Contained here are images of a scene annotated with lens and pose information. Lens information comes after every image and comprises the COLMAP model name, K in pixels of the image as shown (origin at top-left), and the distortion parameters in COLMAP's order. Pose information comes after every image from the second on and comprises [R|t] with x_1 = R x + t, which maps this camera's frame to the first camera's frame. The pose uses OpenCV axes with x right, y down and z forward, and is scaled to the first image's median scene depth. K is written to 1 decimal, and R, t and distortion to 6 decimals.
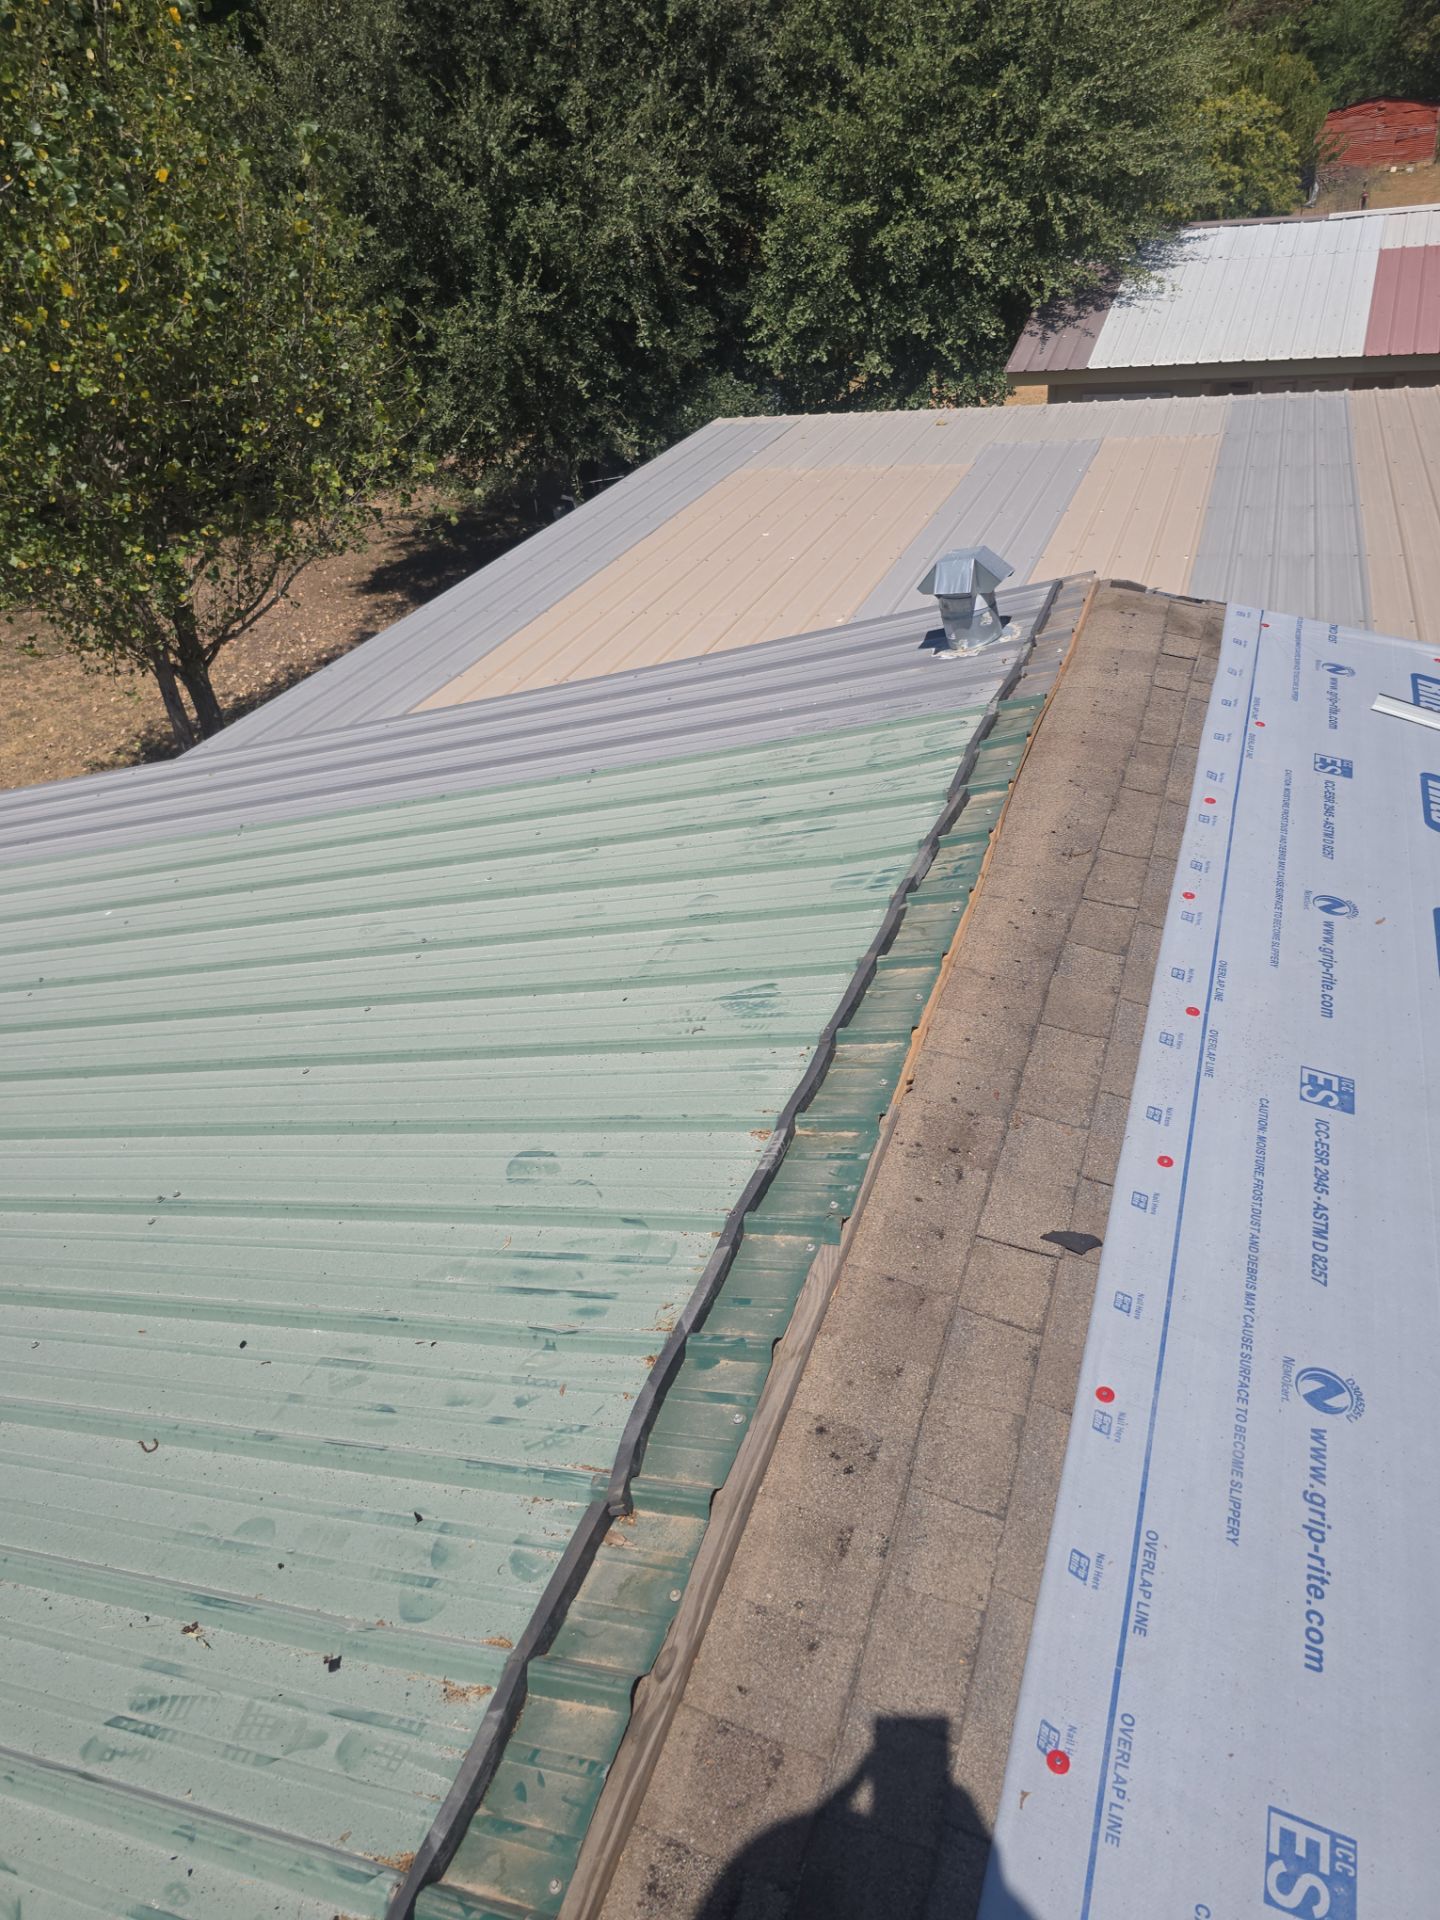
lens RADIAL K [[1723.8, 0, 758.1], [0, 1723.8, 958.3], [0, 0, 1]] dist [0.039545, -0.119727]
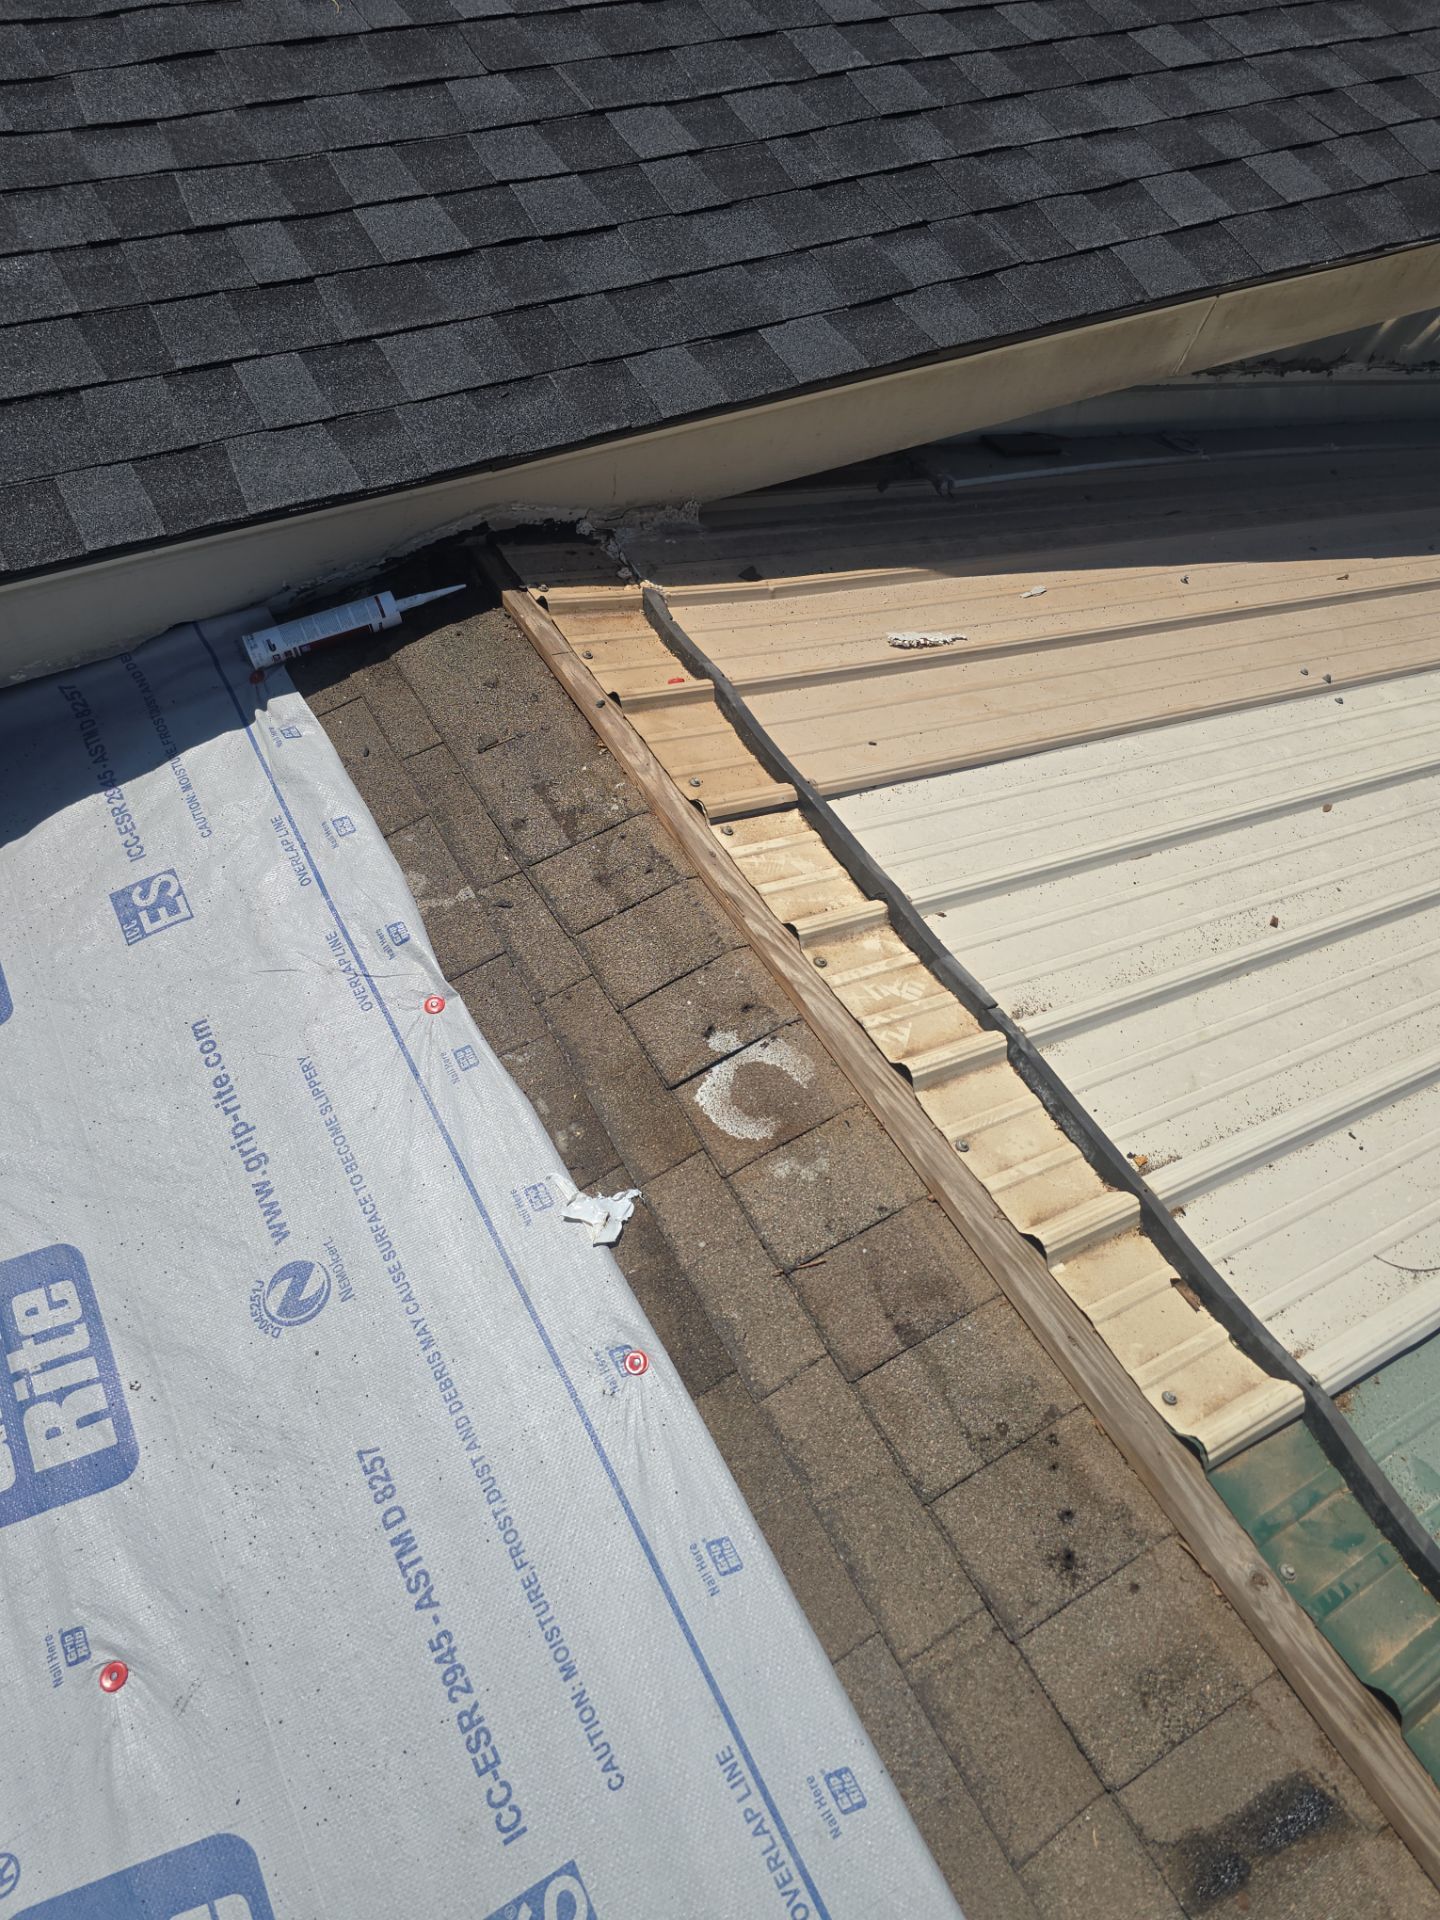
lens RADIAL K [[1723.8, 0, 758.1], [0, 1723.8, 958.3], [0, 0, 1]] dist [0.039545, -0.119727]
pose [[-0.711442, 0.597392, -0.370099, 0.416953], [-0.206935, 0.325208, 0.922723, -0.651817], [0.671587, 0.733050, -0.107745, 1.226384]]
